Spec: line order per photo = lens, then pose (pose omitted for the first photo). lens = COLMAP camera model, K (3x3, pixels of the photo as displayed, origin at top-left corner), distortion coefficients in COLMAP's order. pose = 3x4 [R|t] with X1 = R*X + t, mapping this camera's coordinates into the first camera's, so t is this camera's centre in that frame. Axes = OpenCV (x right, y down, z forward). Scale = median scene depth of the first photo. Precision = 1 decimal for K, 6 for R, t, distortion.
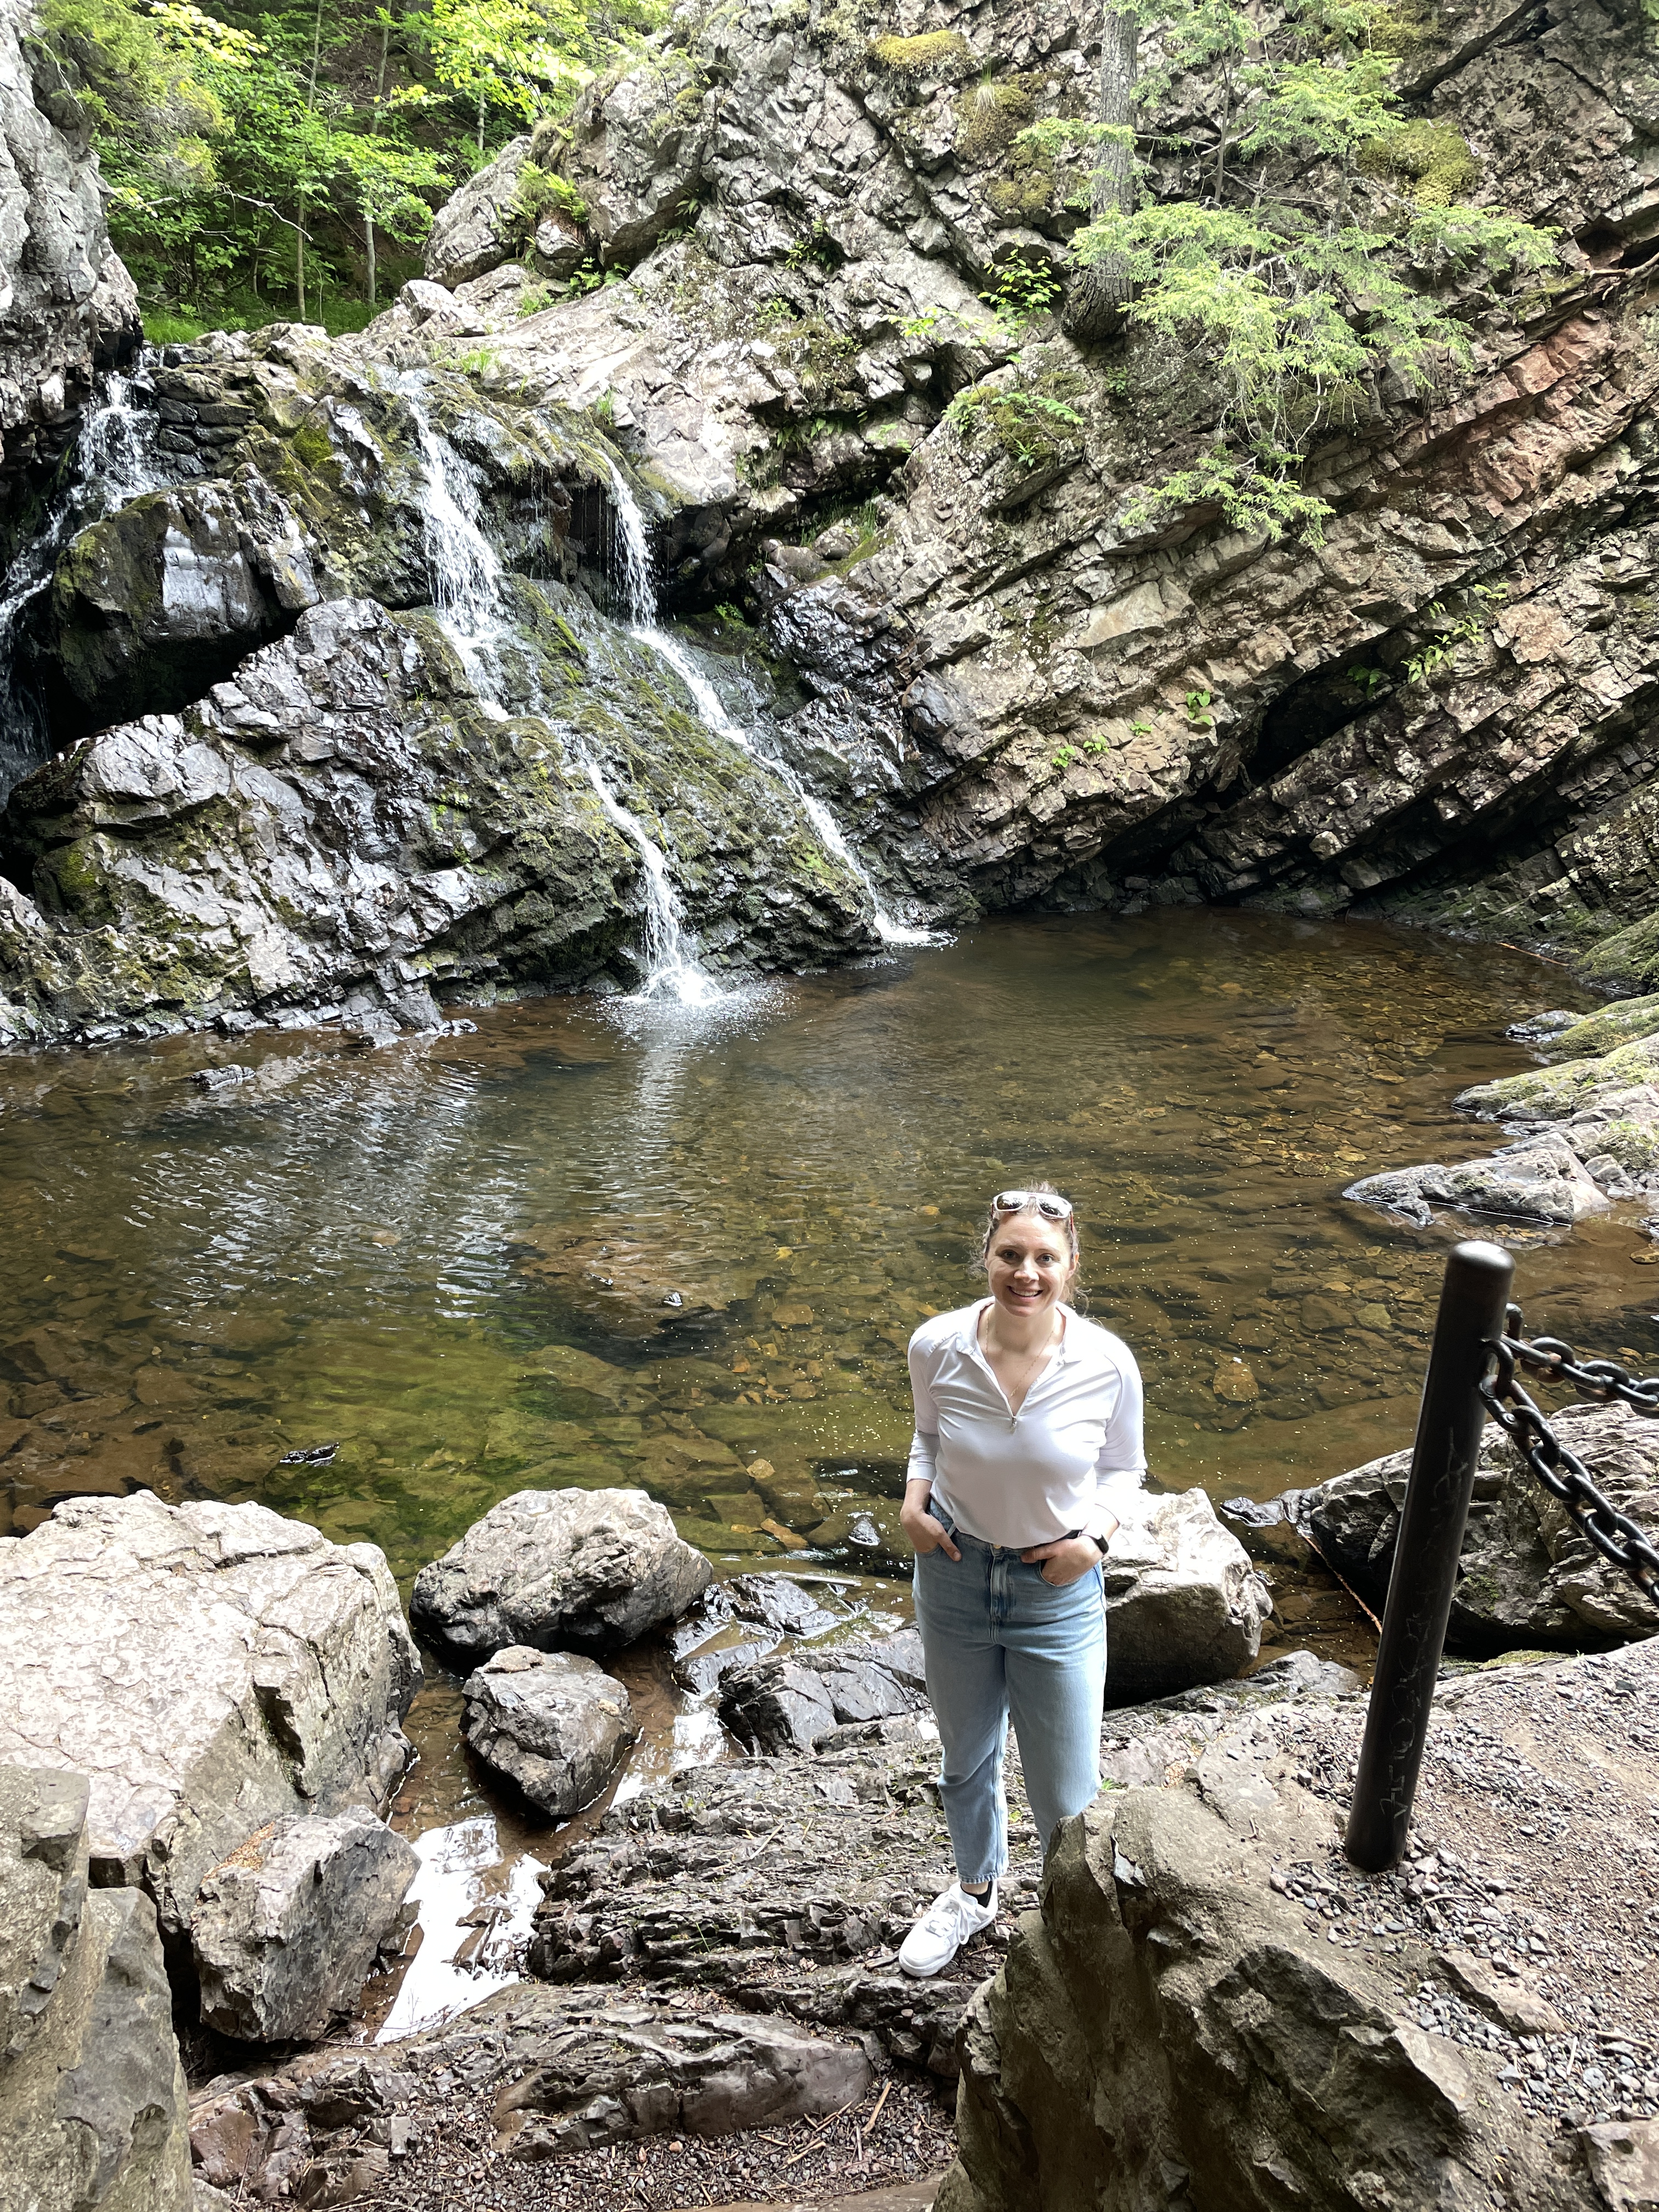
lens RADIAL K [[1706.1, 0, 830.0], [0, 1706.1, 1113.6], [0, 0, 1]] dist [0.008955, 0.025394]
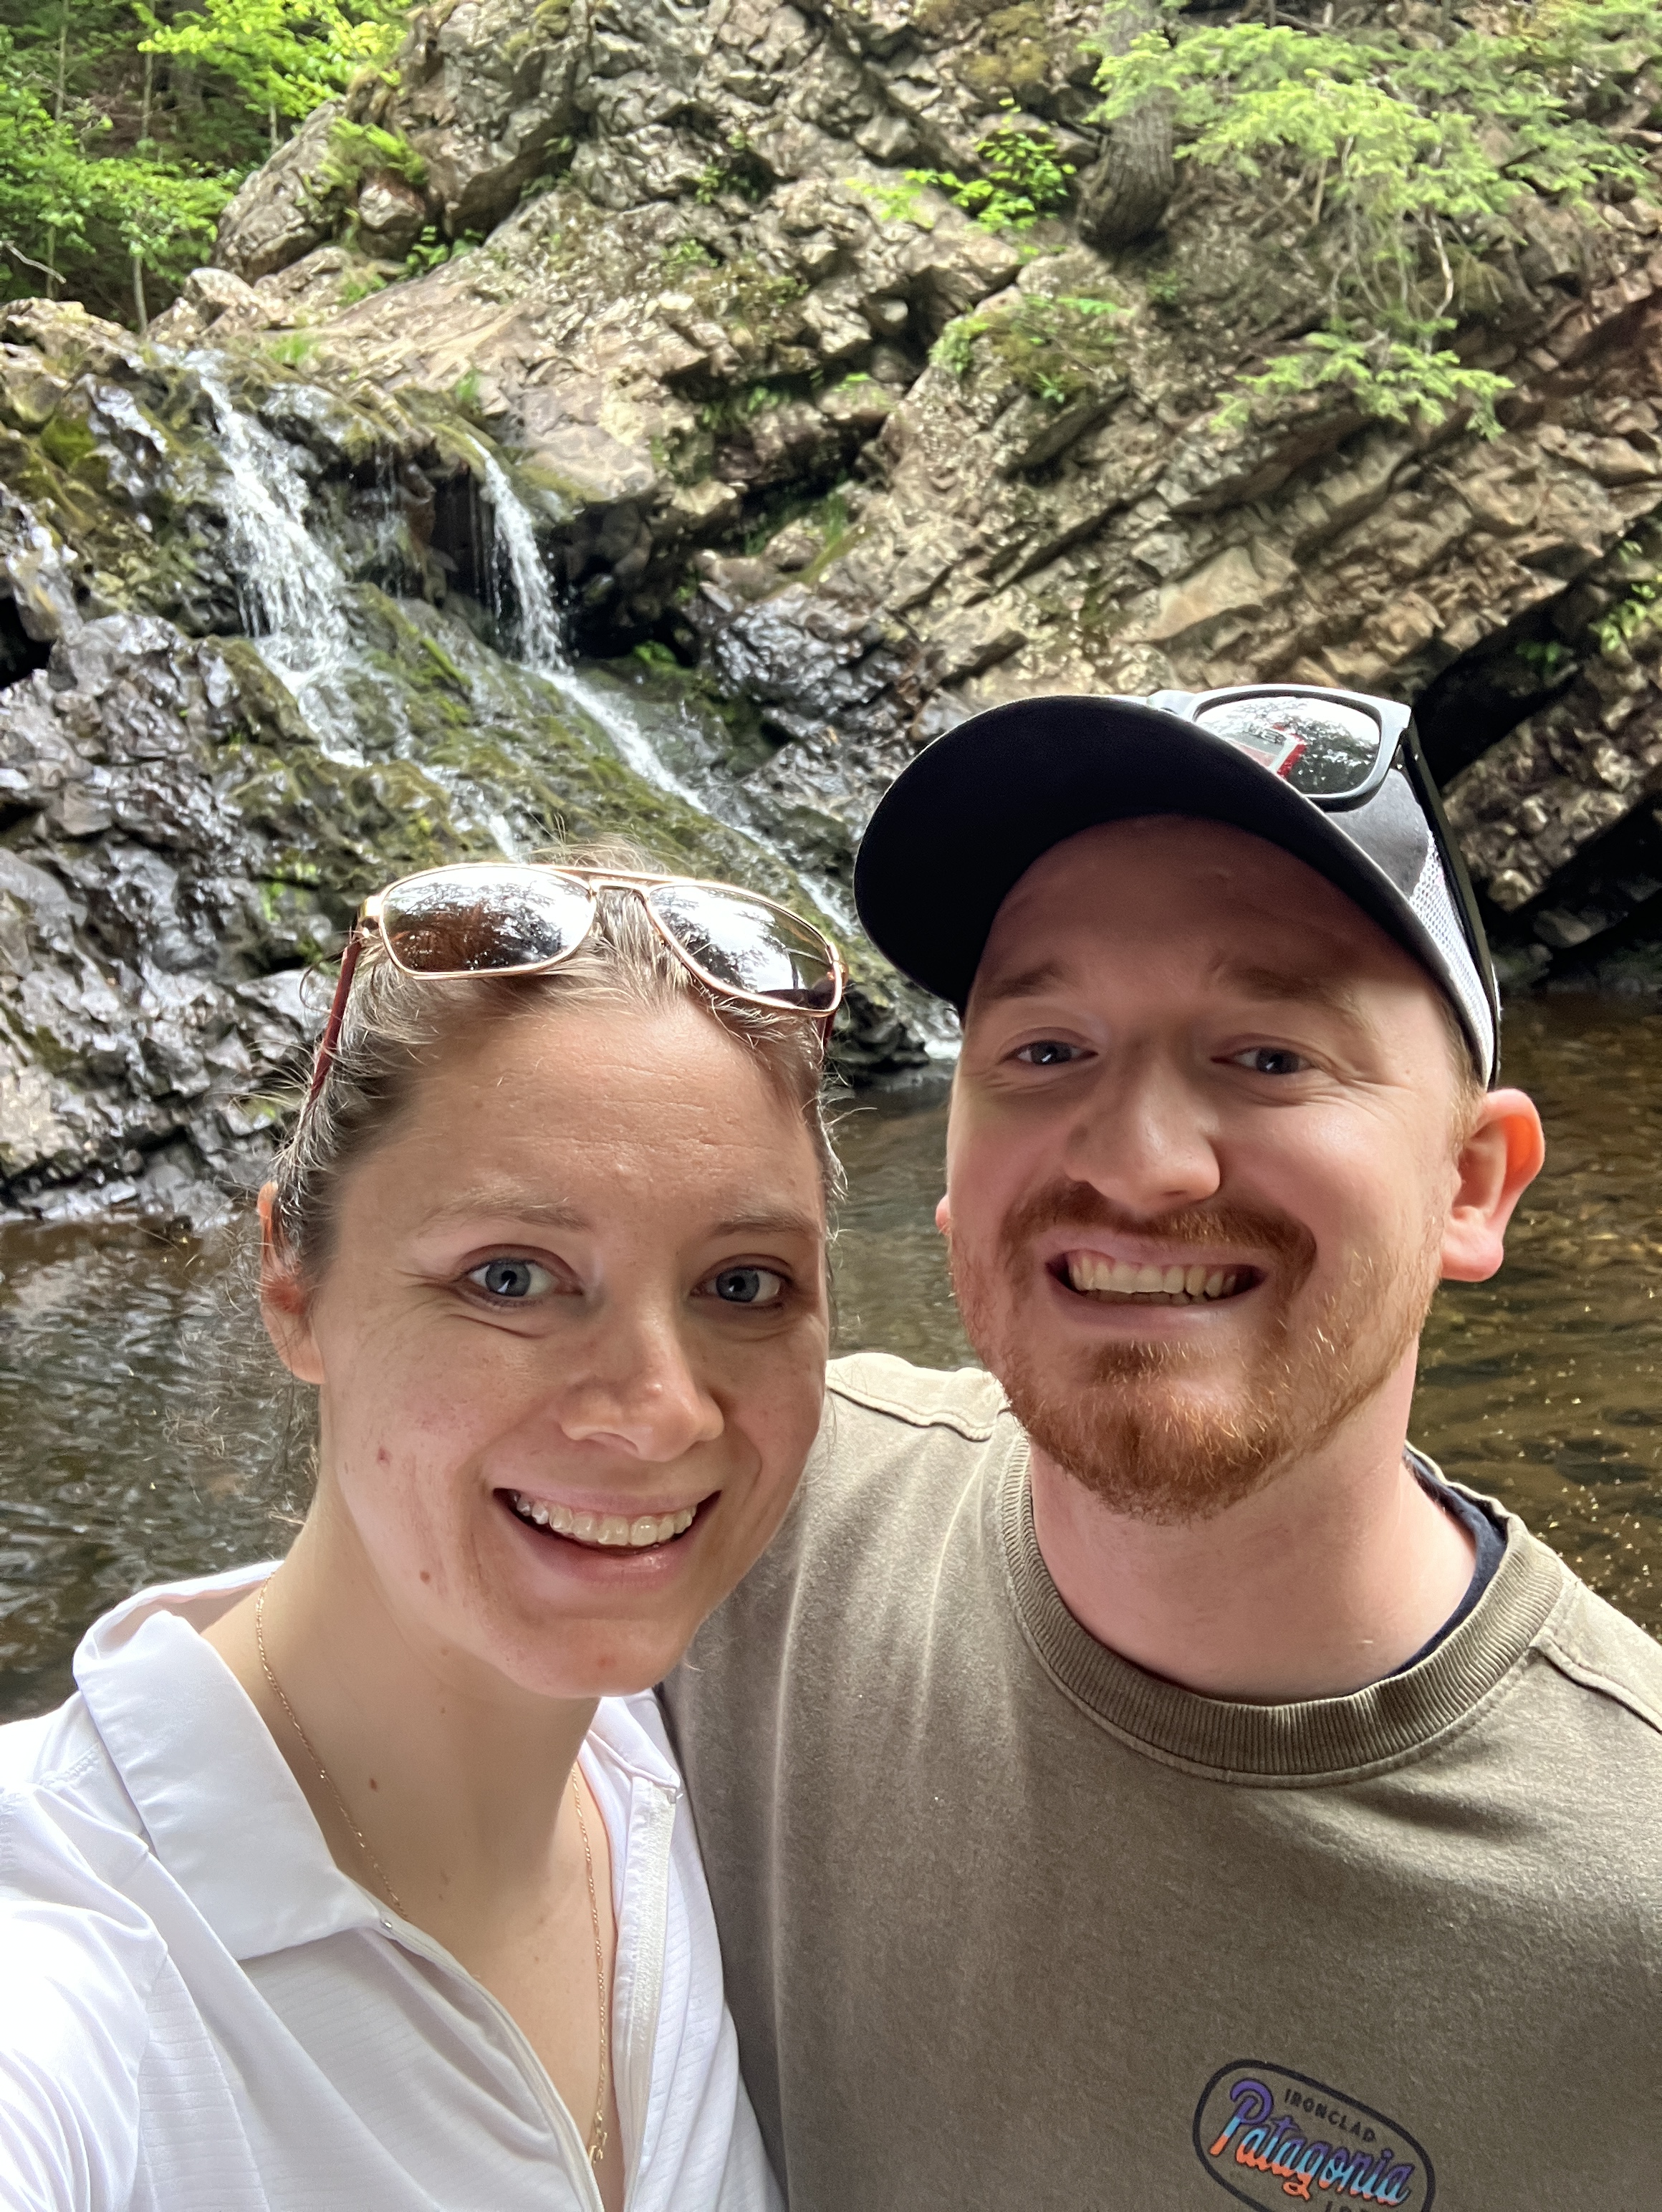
lens RADIAL K [[2115.4, 0, 820.1], [0, 2115.4, 1100.0], [0, 0, 1]] dist [0.004578, 0.000000]
pose [[0.995582, -0.085978, 0.037735, -0.043624], [0.090723, 0.984420, -0.150618, 0.040579], [-0.024197, 0.153376, 0.987872, 0.151451]]
